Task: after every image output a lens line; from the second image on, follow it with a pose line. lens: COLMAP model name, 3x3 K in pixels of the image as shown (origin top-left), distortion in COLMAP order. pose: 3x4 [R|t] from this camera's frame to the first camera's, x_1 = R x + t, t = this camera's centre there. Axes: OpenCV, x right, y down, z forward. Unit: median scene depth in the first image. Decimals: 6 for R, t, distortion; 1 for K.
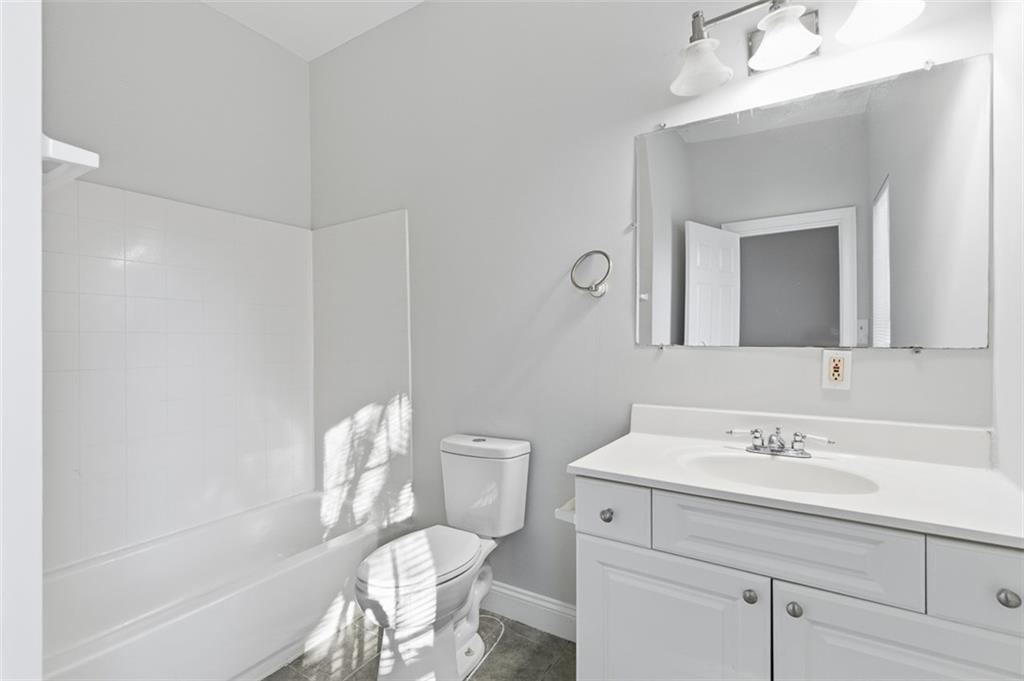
lens RADIAL K [[466.8, 0, 500.3], [0, 466.8, 337.1], [0, 0, 1]] dist [-0.000430, -0.000244]
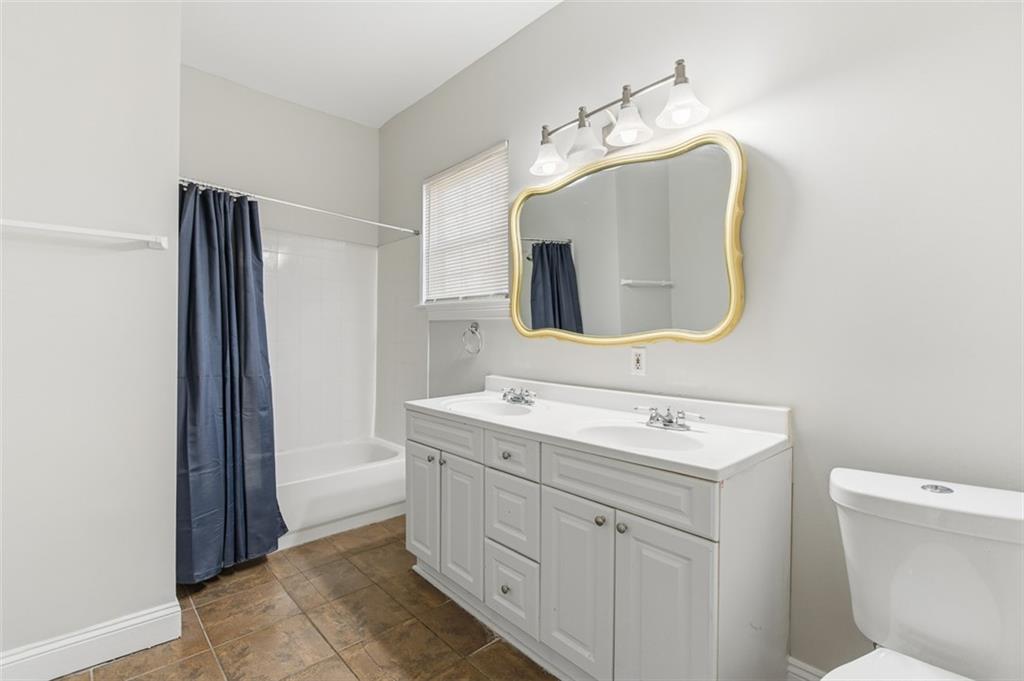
lens RADIAL K [[449.3, 0, 514.6], [0, 449.3, 312.7], [0, 0, 1]] dist [0.000706, -0.000016]
pose [[0.977208, 0.010295, -0.212033, 0.522824], [-0.017944, 0.999255, -0.034183, -0.017317], [0.211523, 0.037208, 0.976665, -0.369767]]
